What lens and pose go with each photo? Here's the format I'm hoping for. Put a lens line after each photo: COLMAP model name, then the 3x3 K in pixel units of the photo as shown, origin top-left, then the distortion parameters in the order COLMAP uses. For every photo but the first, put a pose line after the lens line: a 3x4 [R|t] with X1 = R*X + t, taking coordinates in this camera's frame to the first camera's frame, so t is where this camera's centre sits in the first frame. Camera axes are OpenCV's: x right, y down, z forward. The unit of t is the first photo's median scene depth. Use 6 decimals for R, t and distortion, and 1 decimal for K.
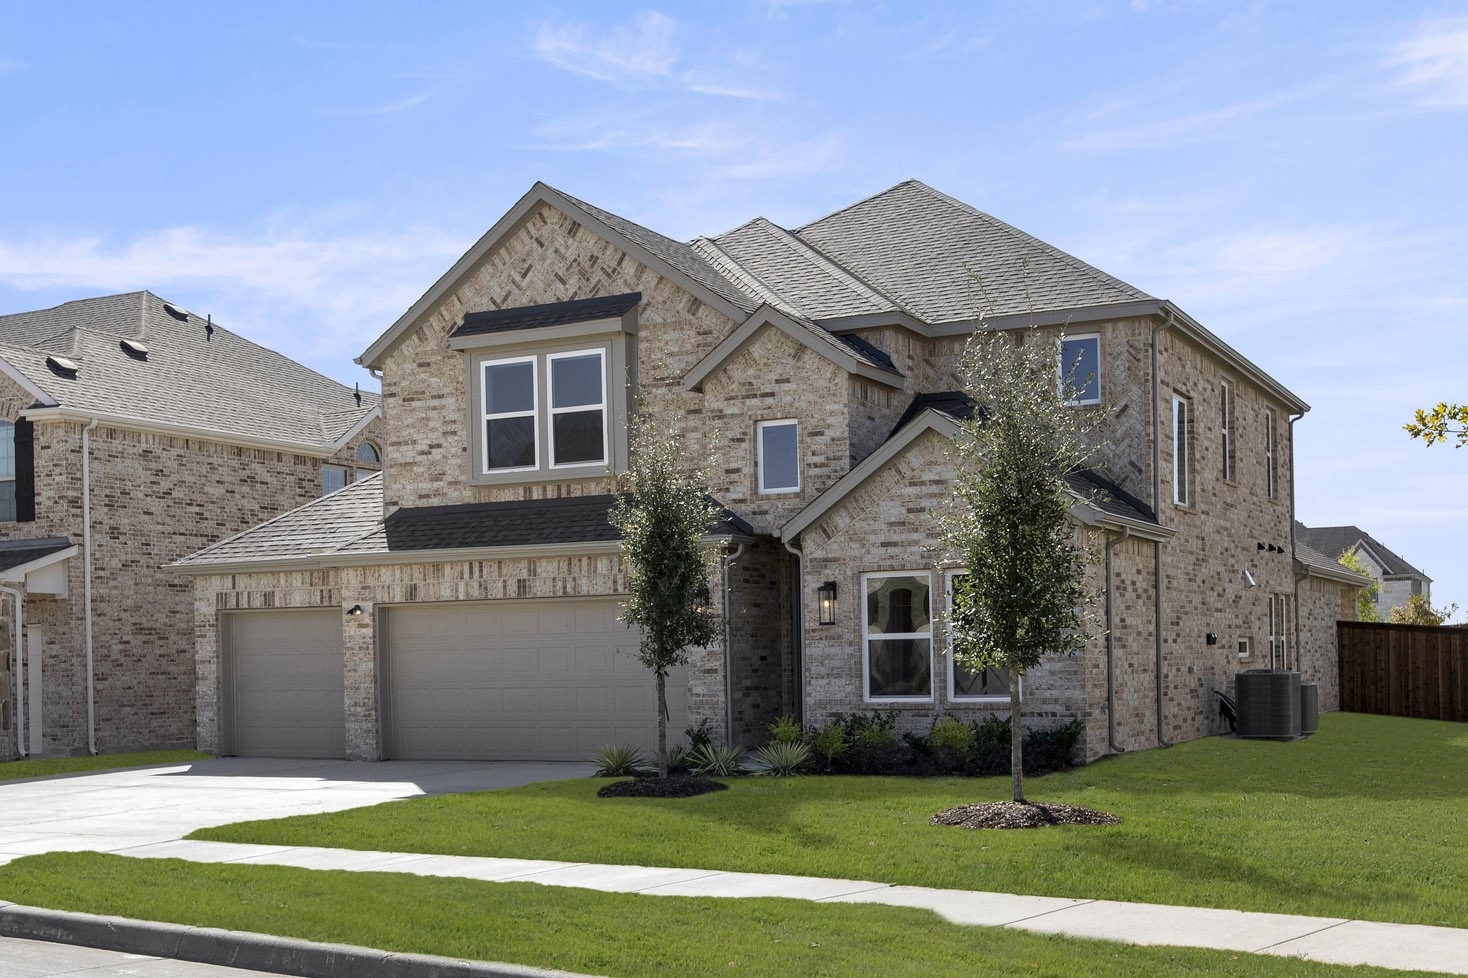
lens RADIAL K [[990.6, 0, 734.1], [0, 990.6, 458.1], [0, 0, 1]] dist [0.000709, -0.000064]
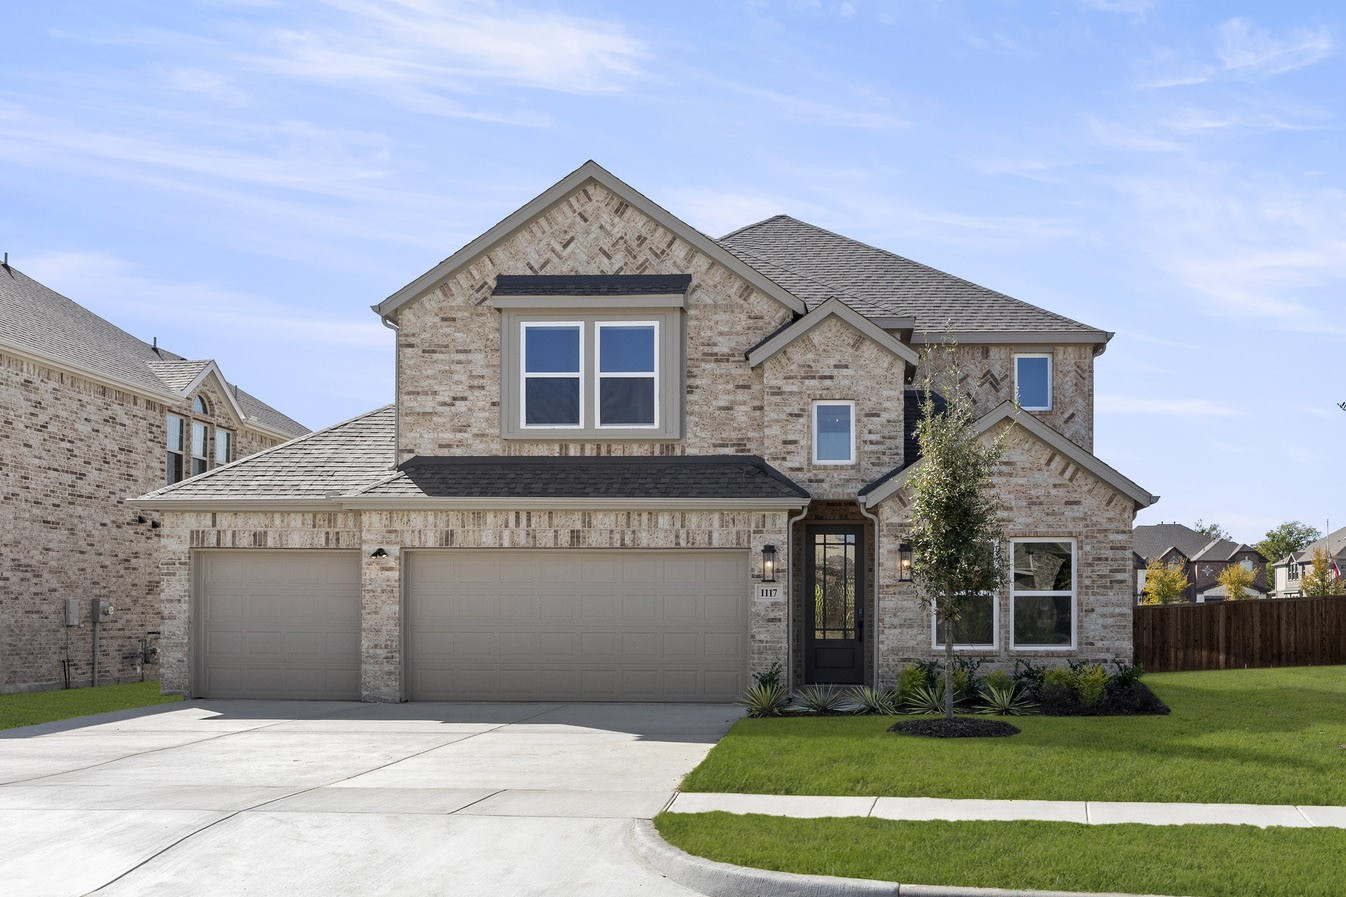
lens RADIAL K [[824.6, 0, 673.0], [0, 824.6, 448.5], [0, 0, 1]] dist [-0.000275, -0.000002]
pose [[0.964435, 0.072433, 0.254202, -0.320069], [-0.072844, 0.997313, -0.007808, 0.032357], [-0.254084, -0.010986, 0.967120, 0.114454]]
